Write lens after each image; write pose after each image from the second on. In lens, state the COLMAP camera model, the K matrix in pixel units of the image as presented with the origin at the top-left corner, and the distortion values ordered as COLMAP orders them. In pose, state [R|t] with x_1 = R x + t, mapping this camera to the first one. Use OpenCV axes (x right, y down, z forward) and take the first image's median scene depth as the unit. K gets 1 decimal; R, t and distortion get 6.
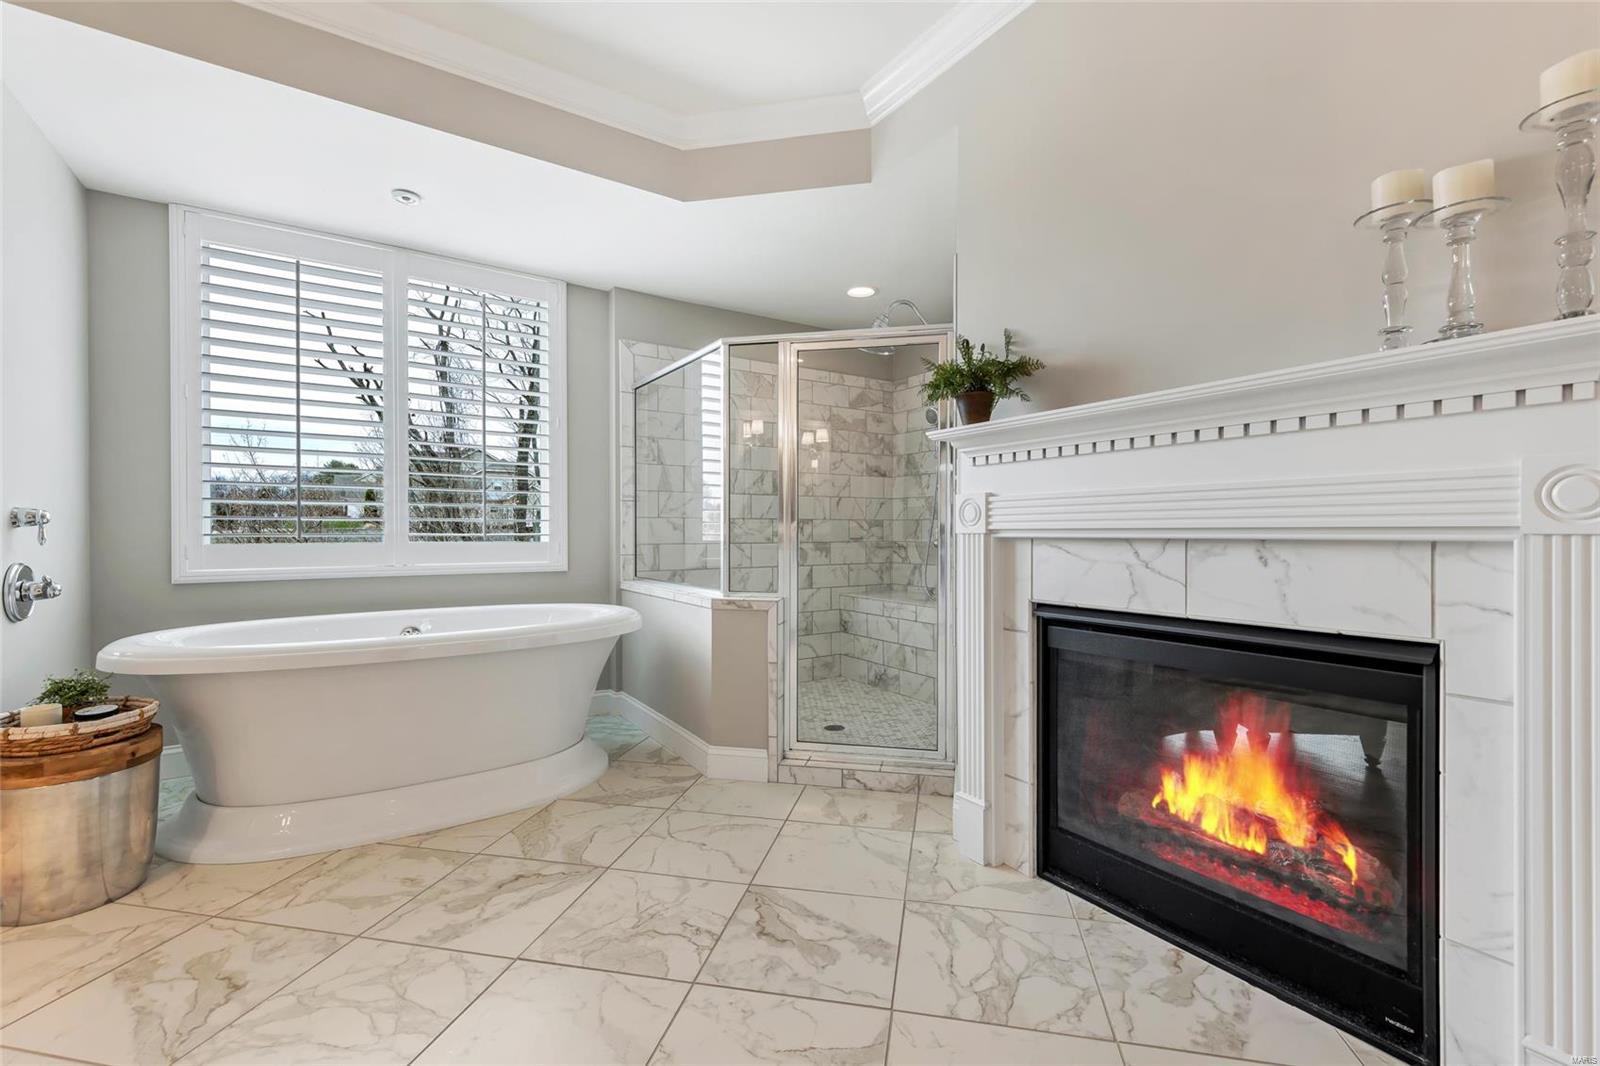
lens RADIAL K [[680.7, 0, 804.0], [0, 680.7, 537.5], [0, 0, 1]] dist [0.001829, 0.000386]
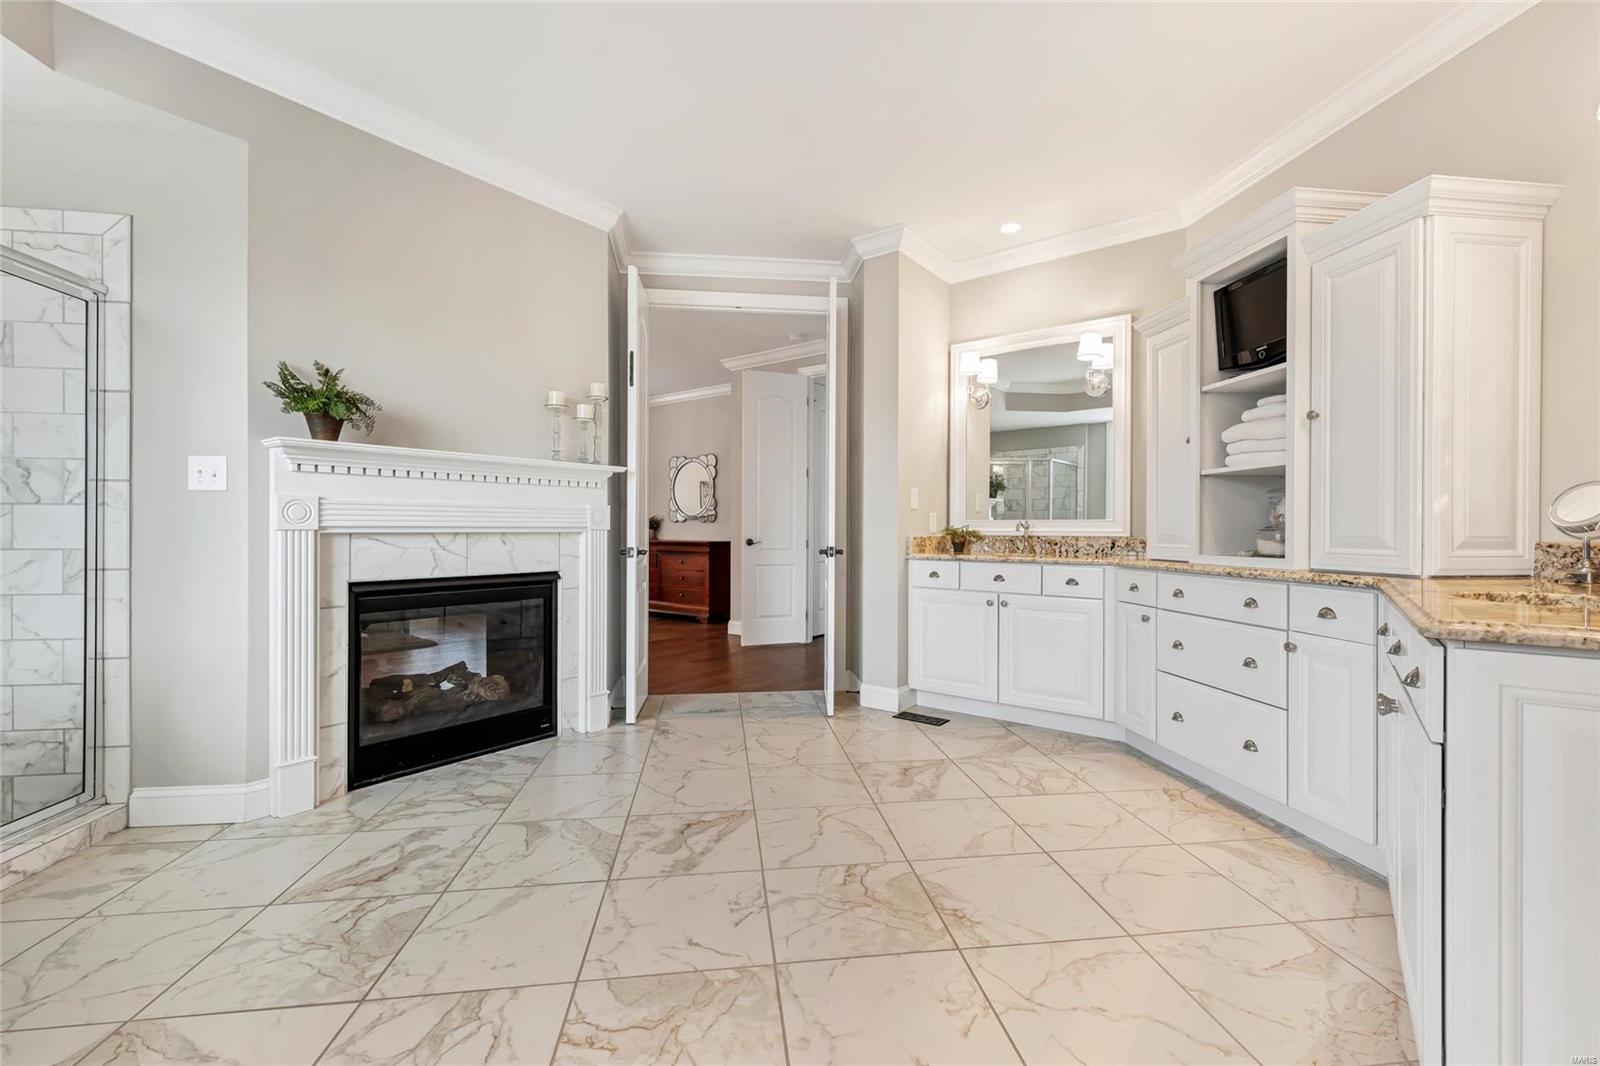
lens RADIAL K [[680.7, 0, 804.0], [0, 680.7, 537.5], [0, 0, 1]] dist [0.001829, 0.000386]
pose [[-0.326418, -0.010441, 0.945168, -1.203927], [0.007508, 0.999879, 0.013638, -0.002430], [-0.945196, 0.011548, -0.326300, 0.607658]]
